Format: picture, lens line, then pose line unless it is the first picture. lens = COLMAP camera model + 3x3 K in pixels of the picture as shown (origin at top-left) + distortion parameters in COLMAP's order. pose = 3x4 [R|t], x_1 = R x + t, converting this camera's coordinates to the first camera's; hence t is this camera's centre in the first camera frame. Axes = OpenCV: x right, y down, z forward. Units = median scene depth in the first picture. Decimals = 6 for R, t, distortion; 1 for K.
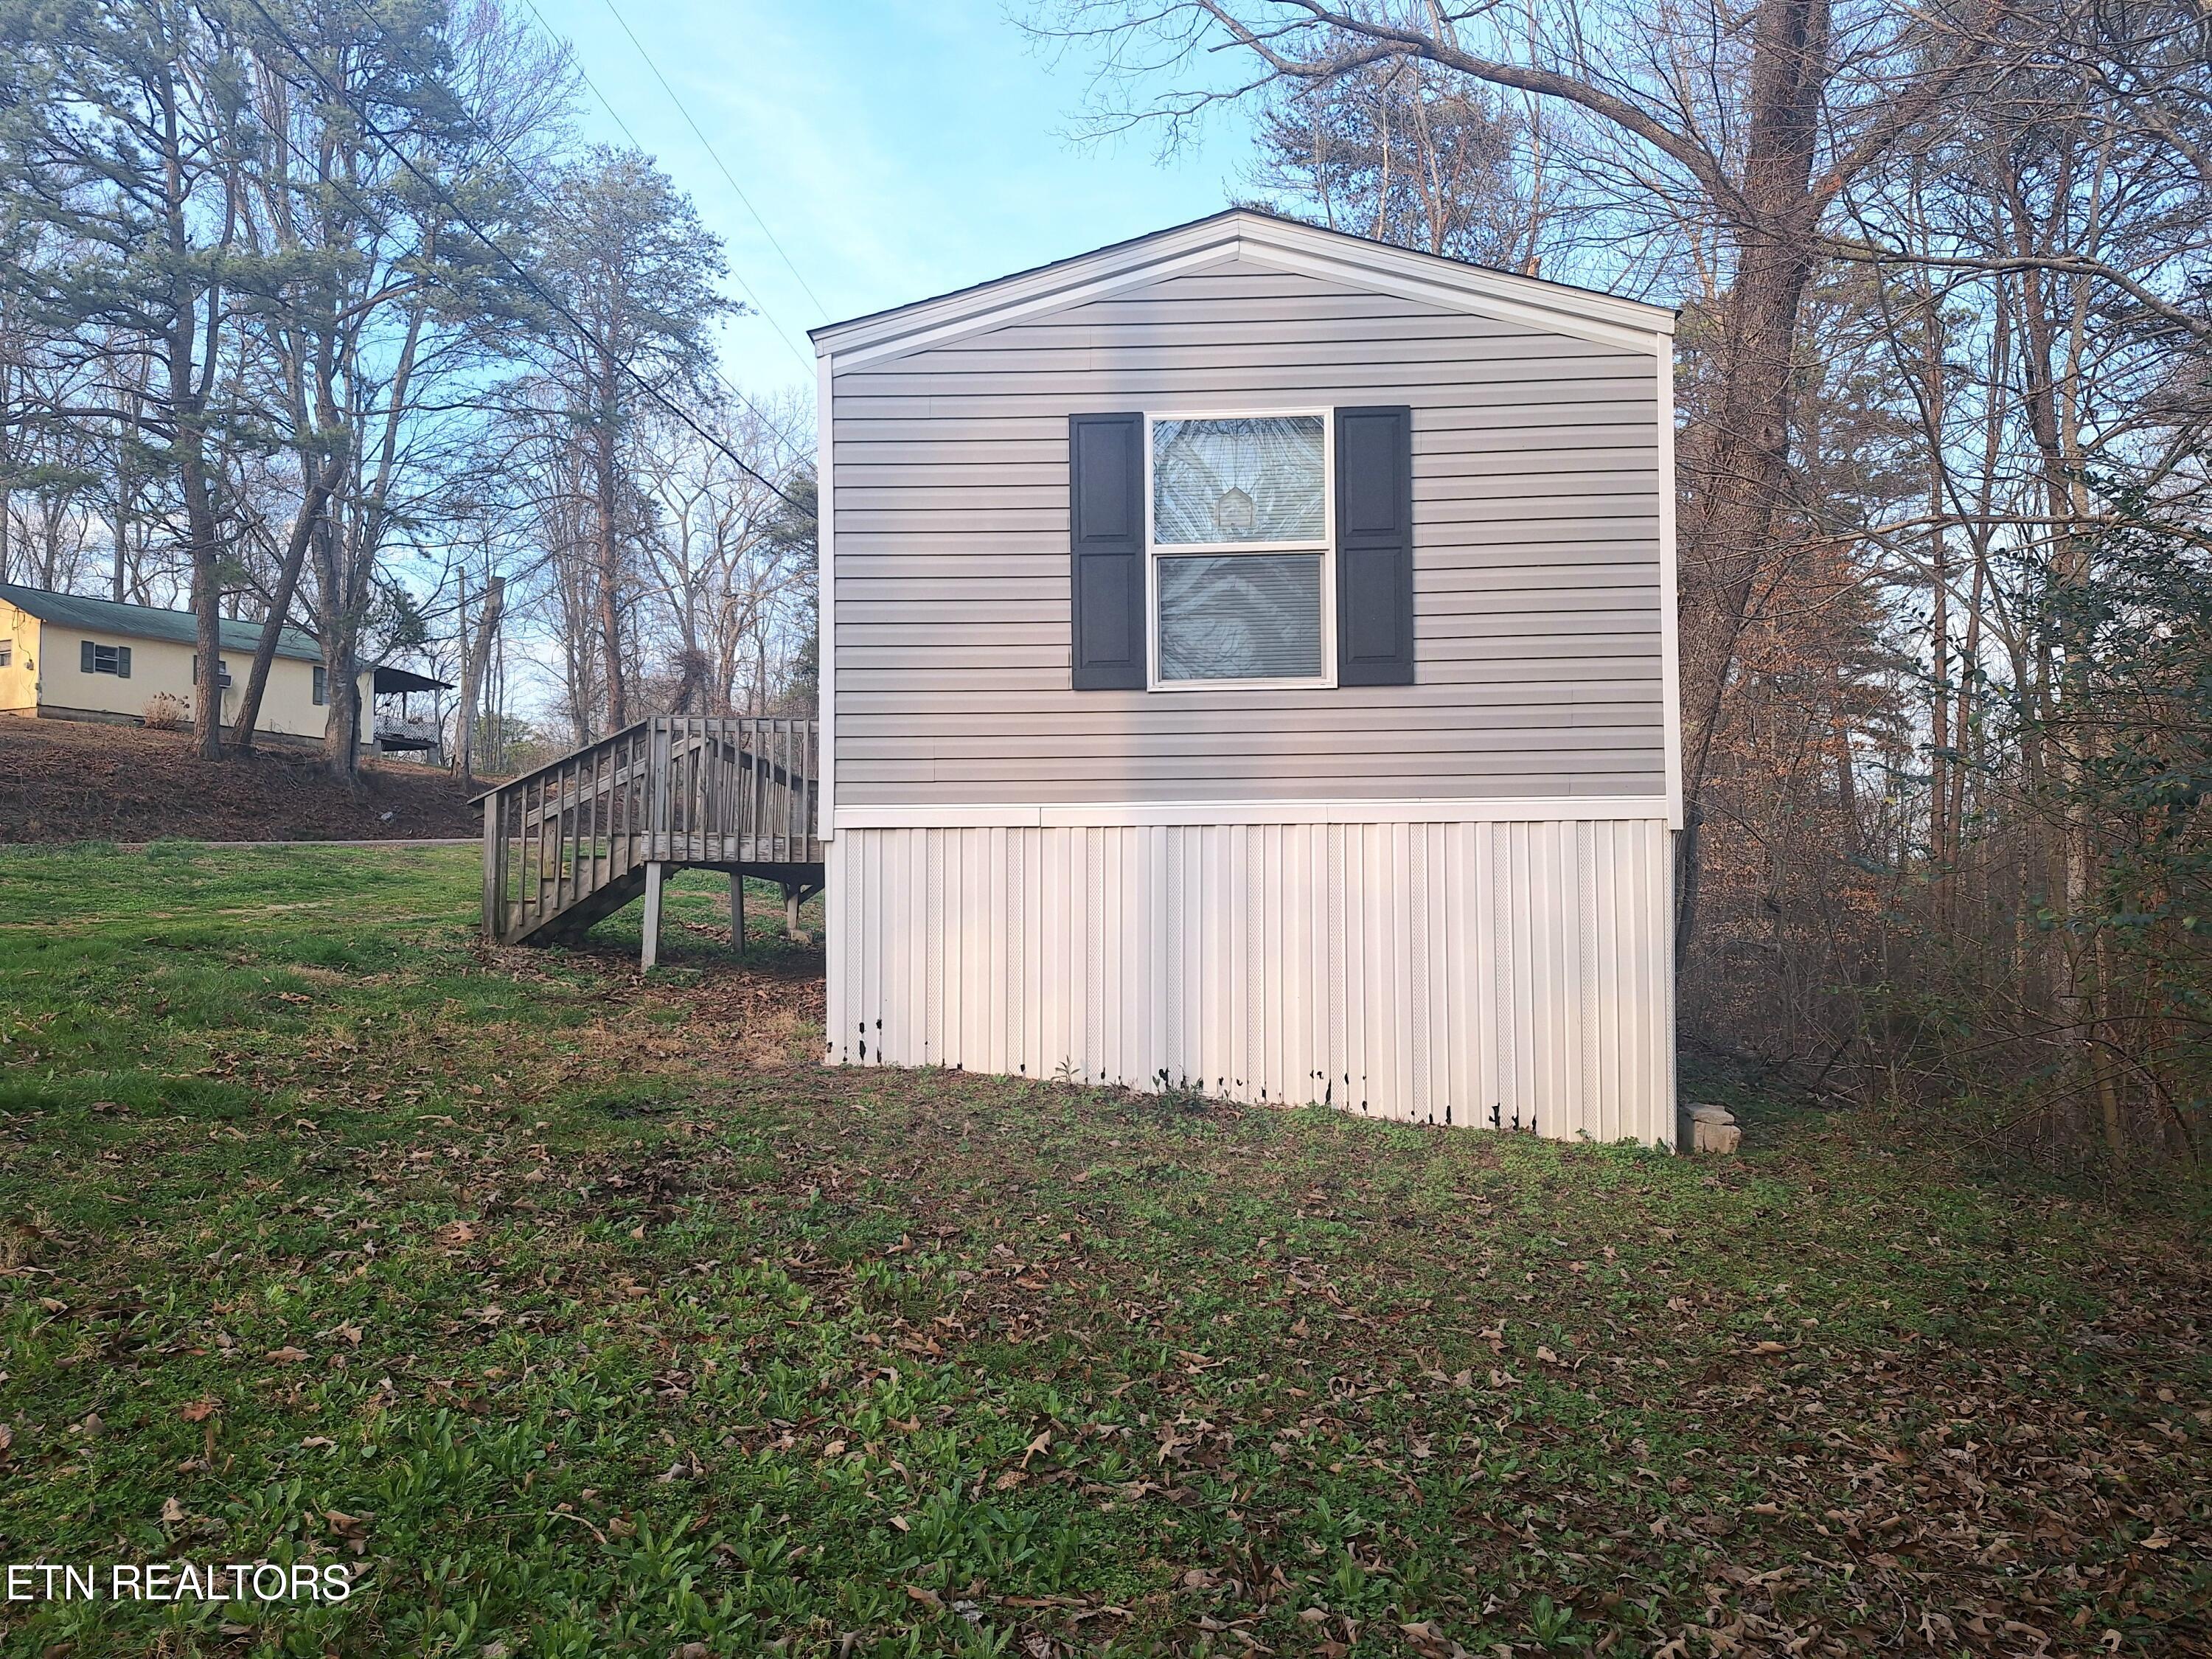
lens RADIAL K [[1551.7, 0, 1125.0], [0, 1551.7, 825.2], [0, 0, 1]] dist [0.118412, -0.157600]
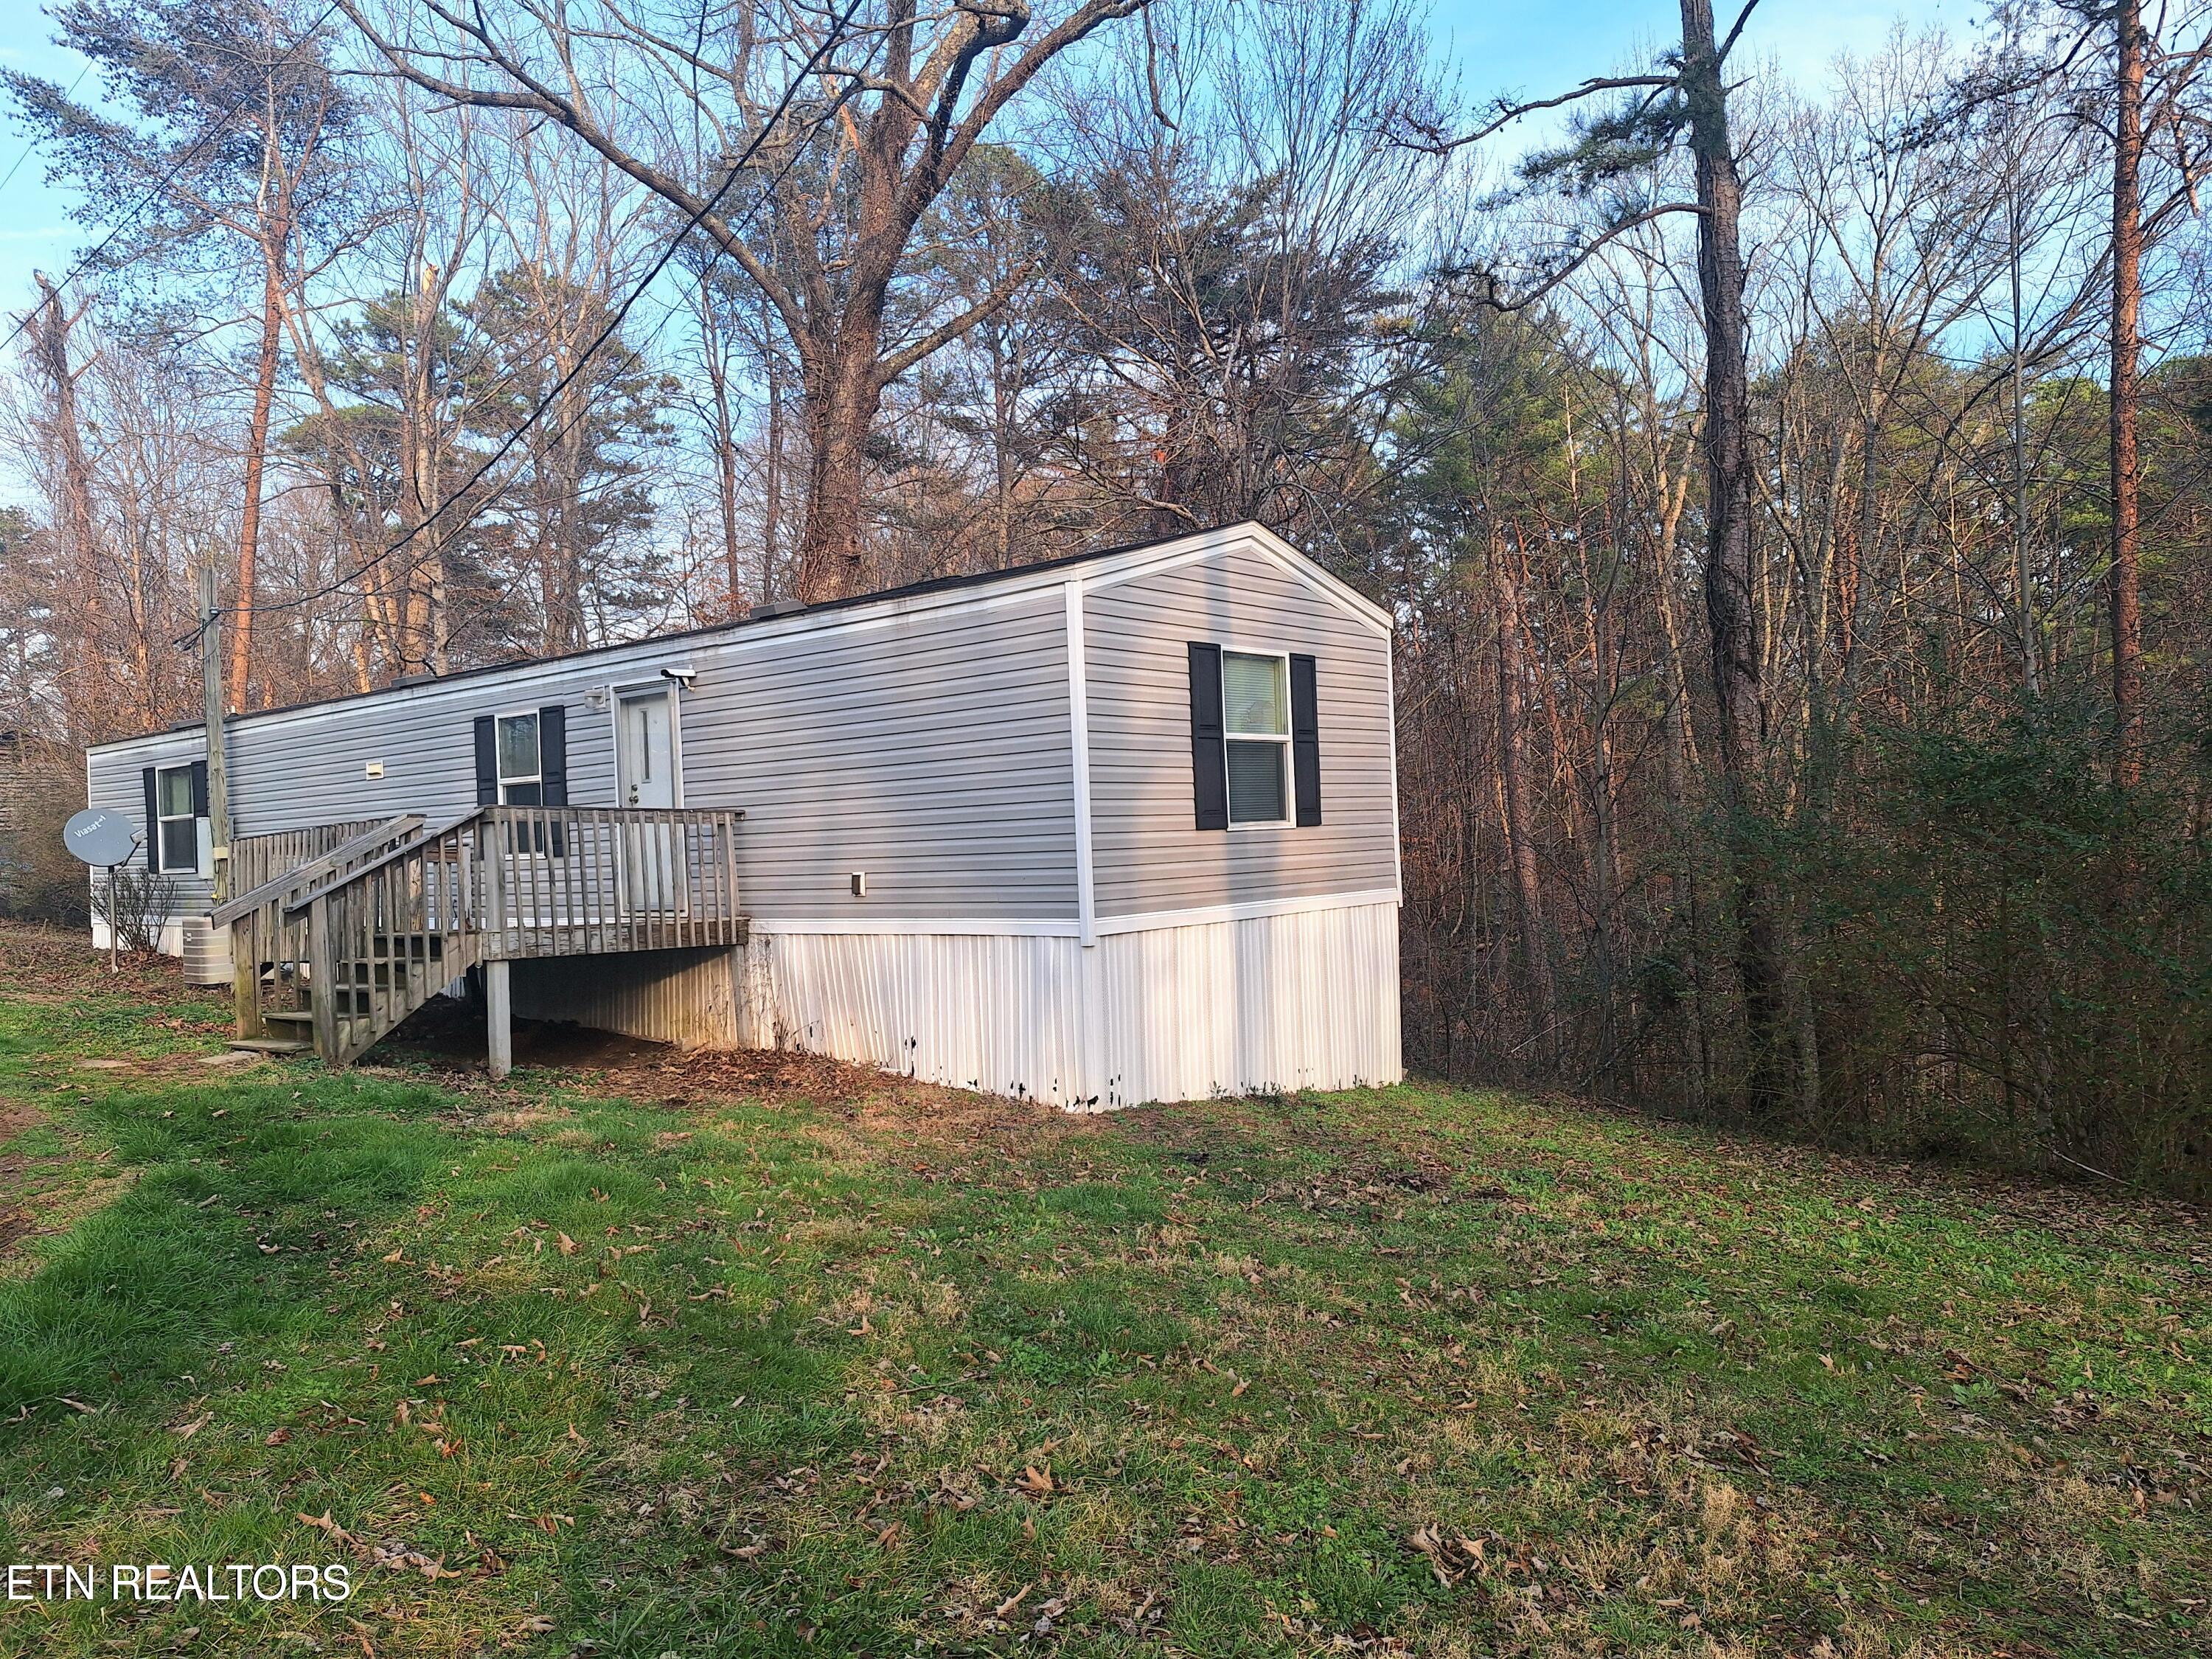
lens RADIAL K [[1551.7, 0, 1125.0], [0, 1551.7, 825.2], [0, 0, 1]] dist [0.118412, -0.157600]
pose [[0.606757, -0.008841, 0.794838, -1.228873], [-0.006752, 0.999845, 0.016276, -0.115216], [-0.794859, -0.015242, 0.606603, 0.171529]]
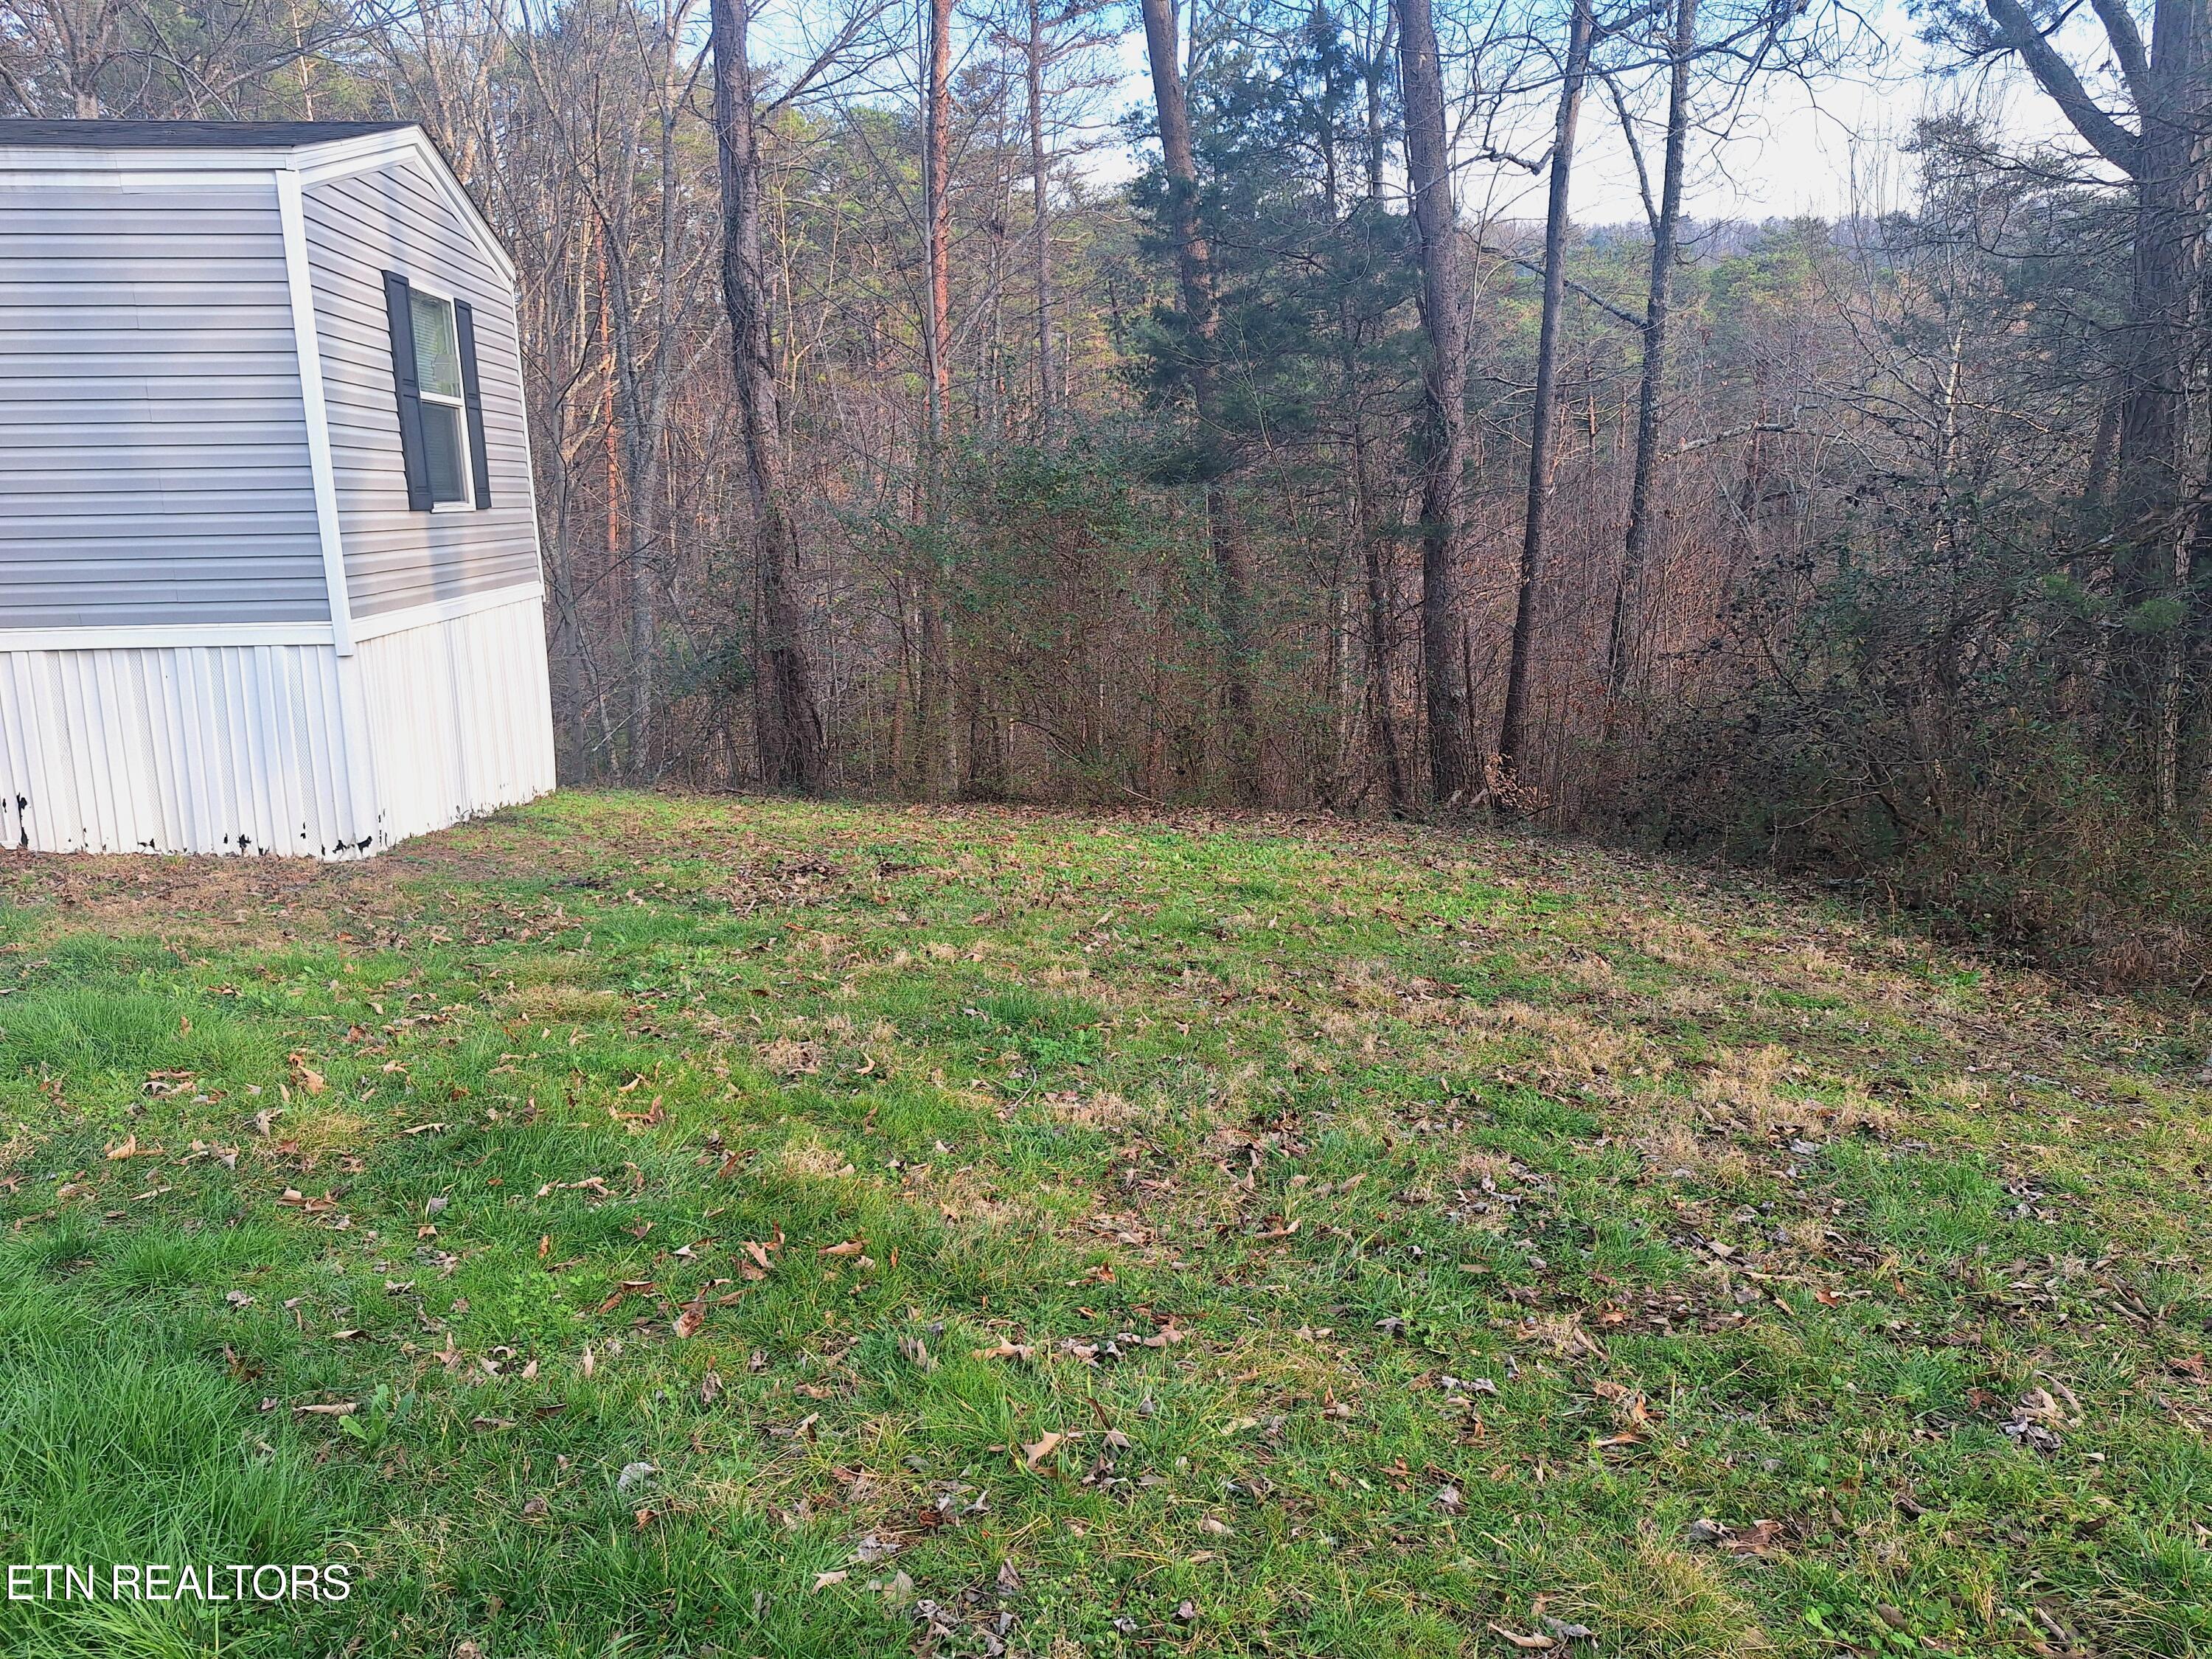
lens RADIAL K [[1551.7, 0, 1125.0], [0, 1551.7, 825.2], [0, 0, 1]] dist [0.118412, -0.157600]
pose [[-0.147978, -0.190902, 0.970391, -1.349277], [-0.030618, 0.981607, 0.188439, -0.096646], [-0.988517, -0.001827, -0.151102, 0.636603]]
